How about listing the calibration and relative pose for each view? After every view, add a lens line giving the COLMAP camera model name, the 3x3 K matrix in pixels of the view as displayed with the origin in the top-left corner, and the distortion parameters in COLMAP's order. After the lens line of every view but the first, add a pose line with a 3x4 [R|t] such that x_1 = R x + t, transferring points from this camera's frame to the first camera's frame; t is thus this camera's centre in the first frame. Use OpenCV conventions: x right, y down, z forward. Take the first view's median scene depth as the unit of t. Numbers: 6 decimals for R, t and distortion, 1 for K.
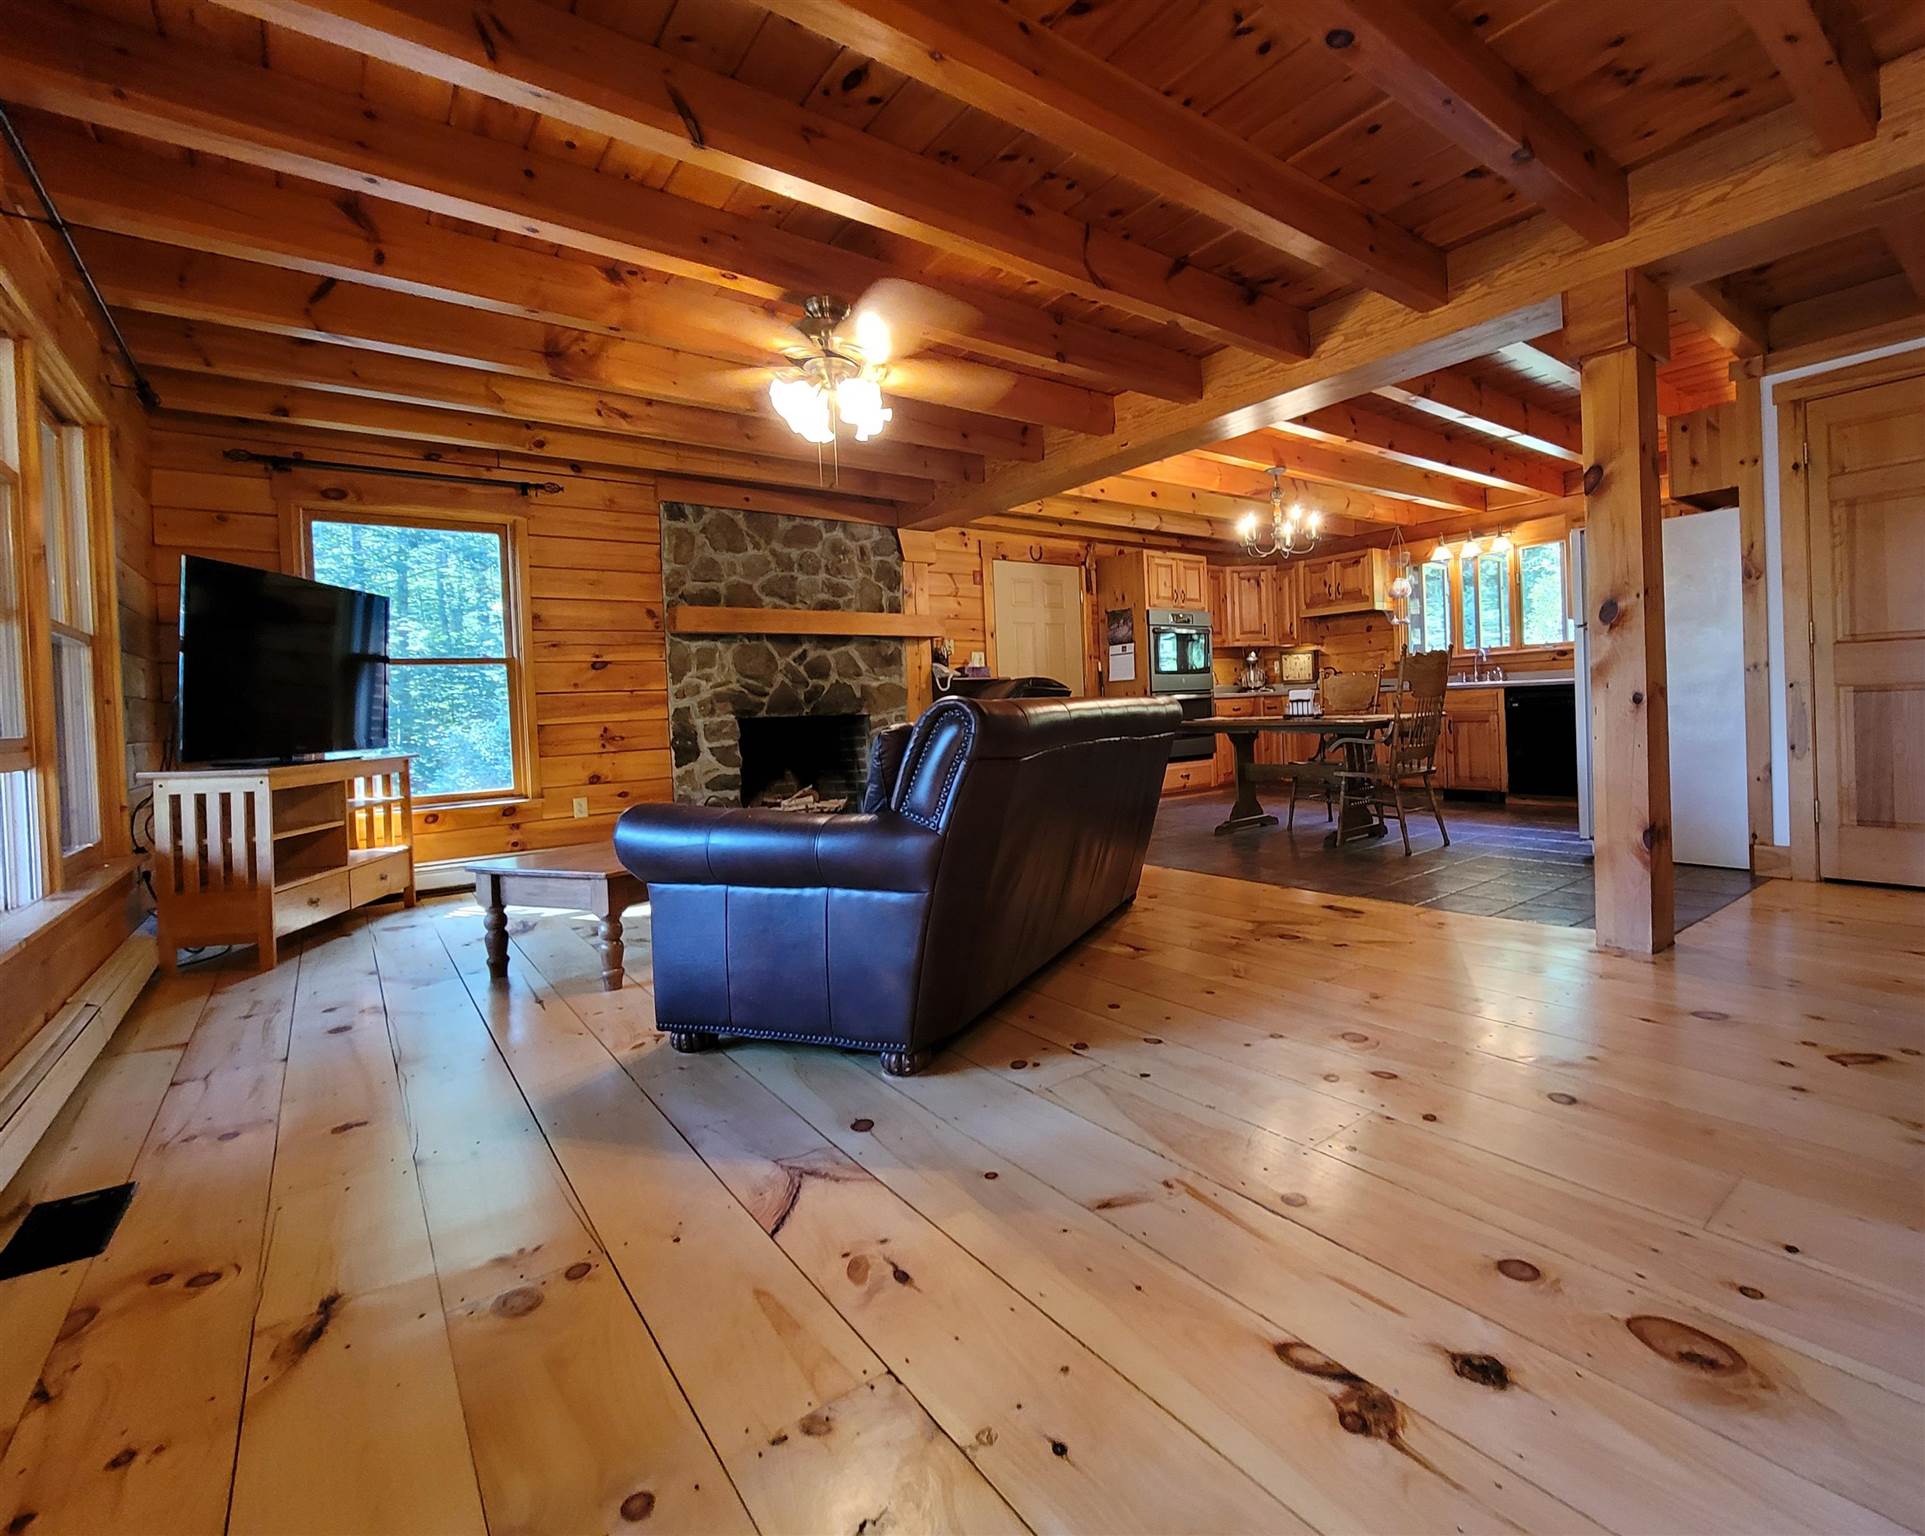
lens RADIAL K [[900.9, 0, 1095.3], [0, 900.9, 709.2], [0, 0, 1]] dist [-0.005589, -0.000307]
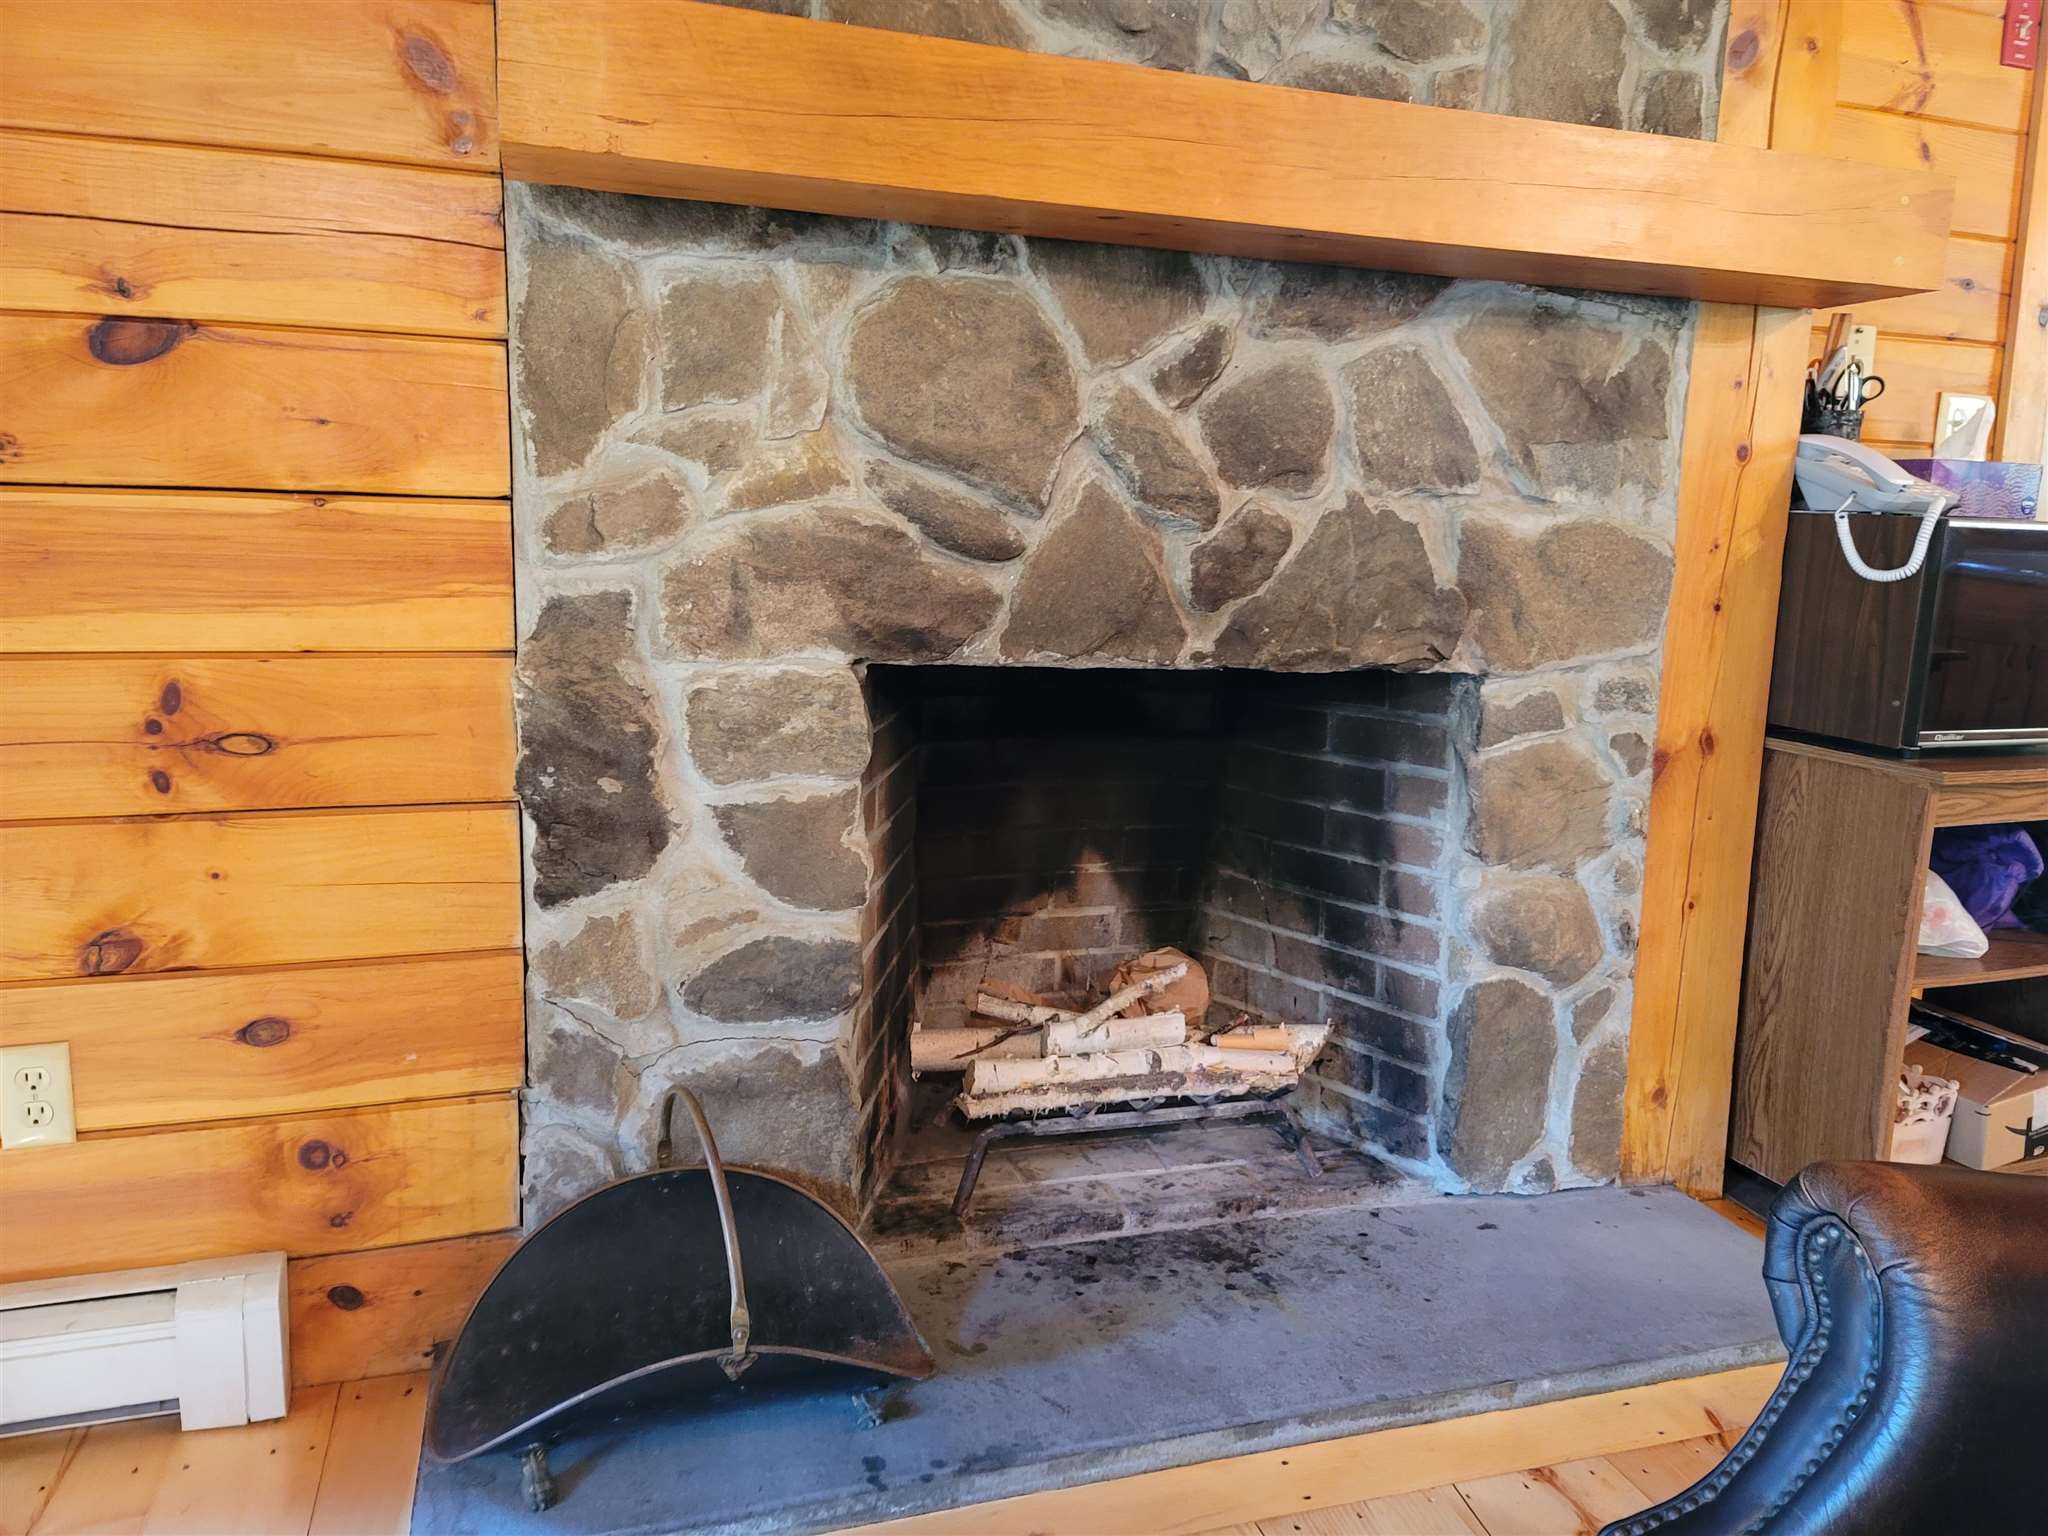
lens RADIAL K [[1515.2, 0, 1020.6], [0, 1515.2, 748.2], [0, 0, 1]] dist [0.056311, -0.009199]
pose [[0.920037, 0.124540, -0.371514, -0.240124], [-0.071332, 0.985536, 0.153723, -0.025802], [0.385285, -0.114930, 0.915613, 0.707671]]
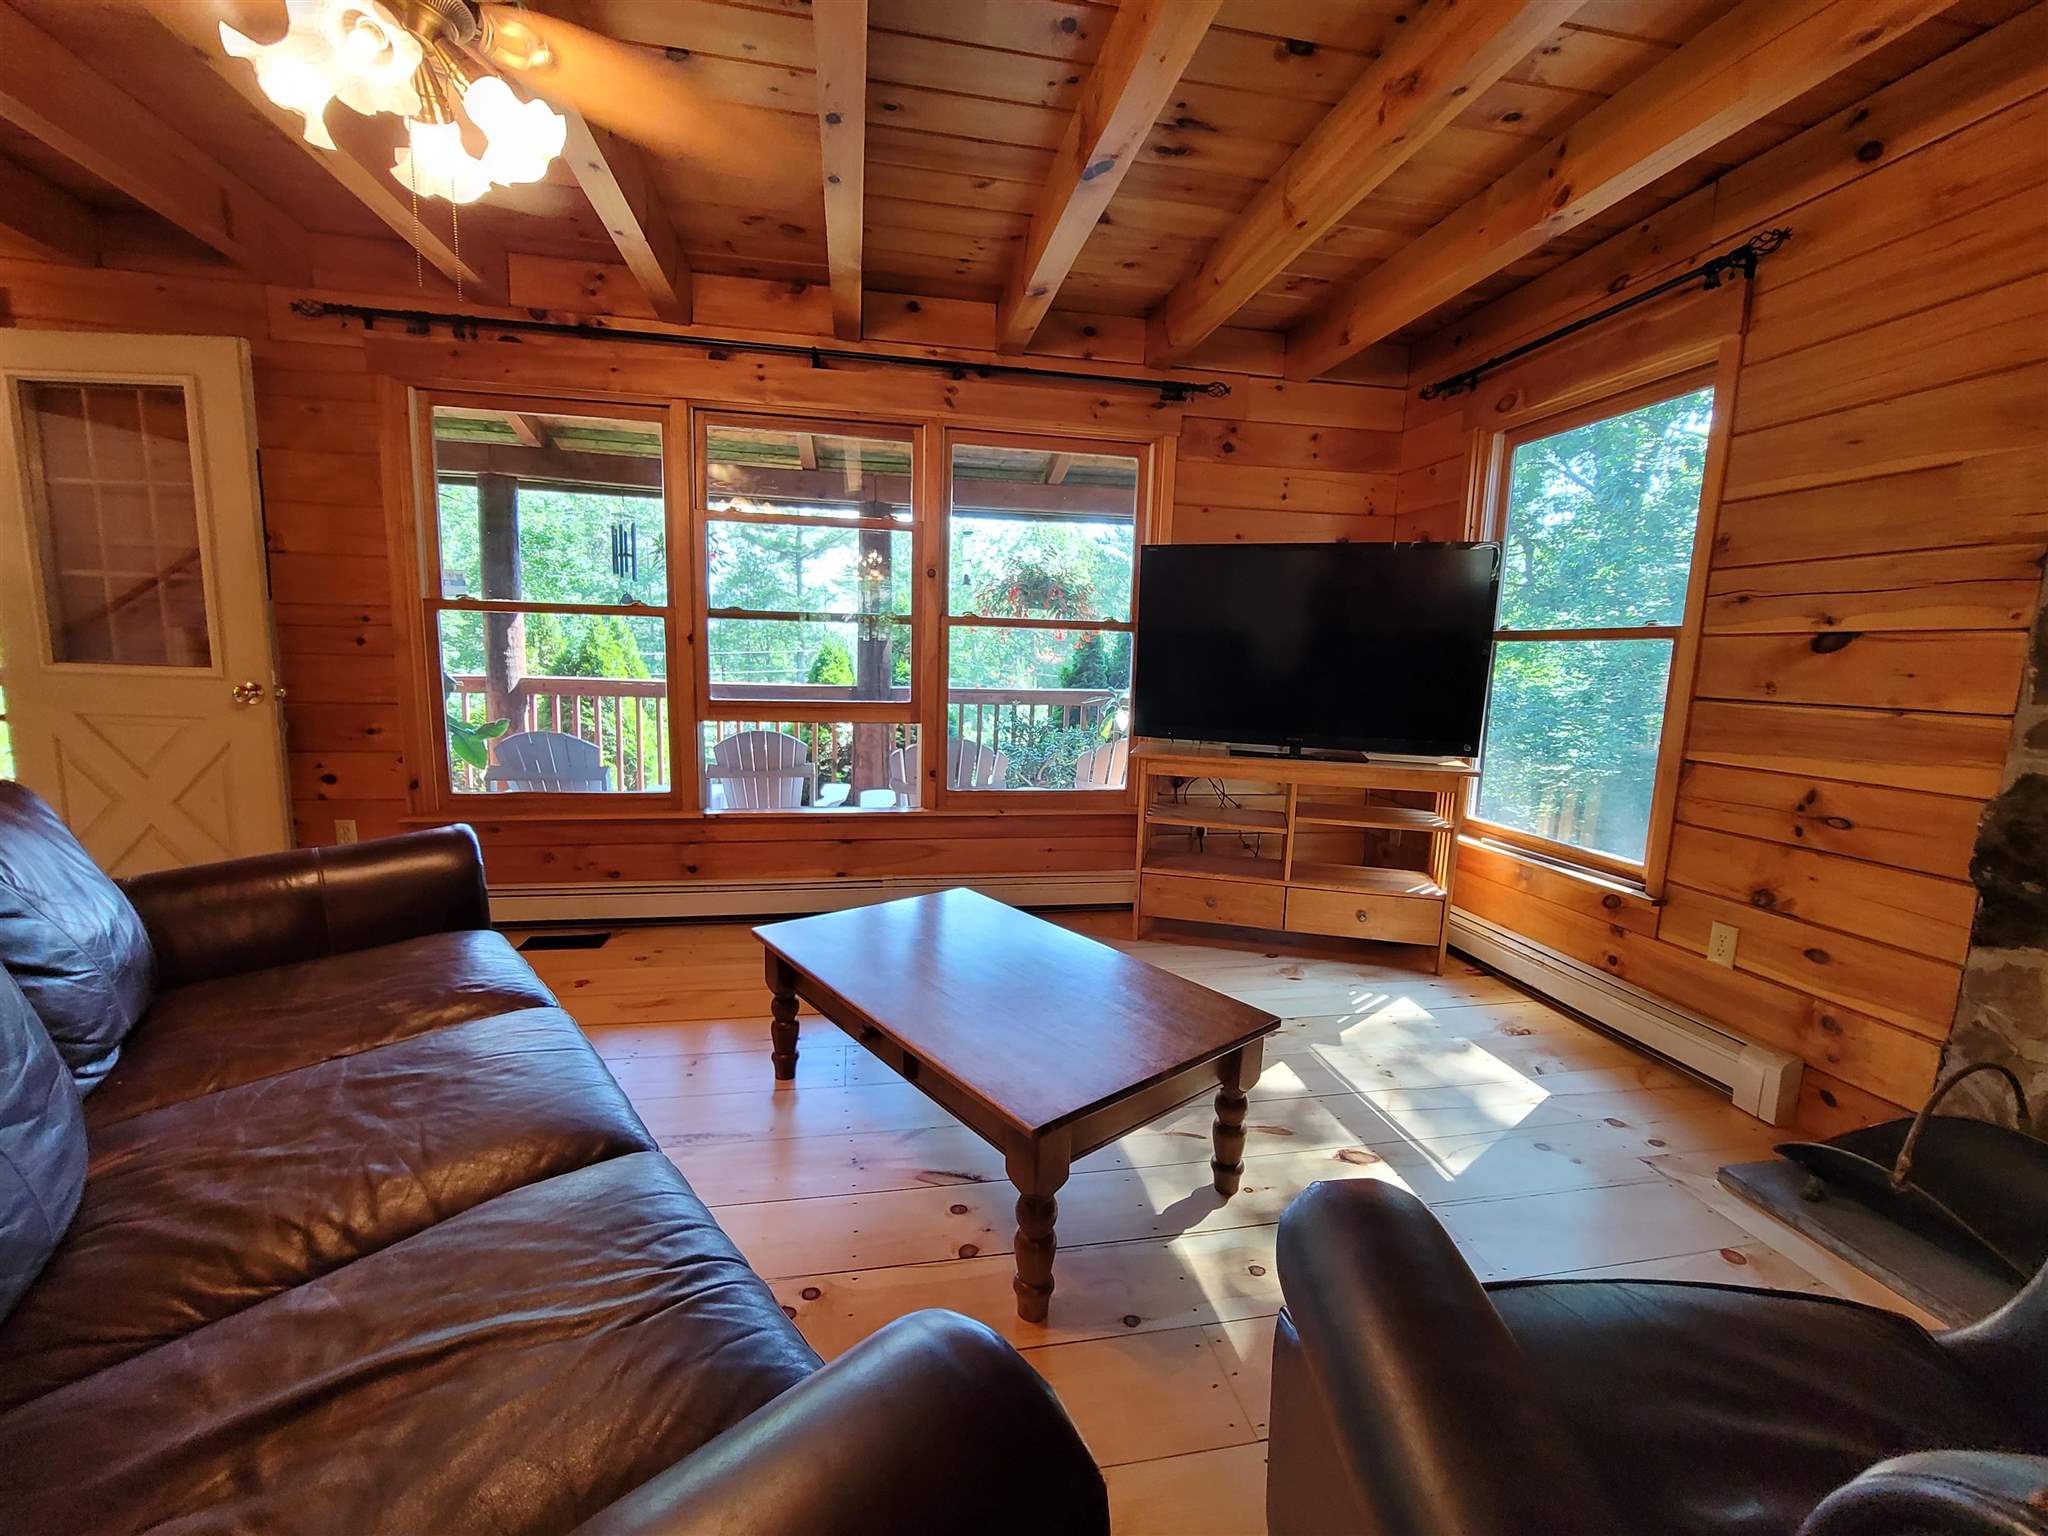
lens RADIAL K [[871.3, 0, 1023.0], [0, 871.3, 770.6], [0, 0, 1]] dist [-0.009309, 0.000593]
pose [[-0.491867, 0.147046, -0.858163, -0.013359], [-0.021562, 0.983276, 0.180843, -0.049826], [0.870403, 0.107454, -0.480471, 0.796853]]
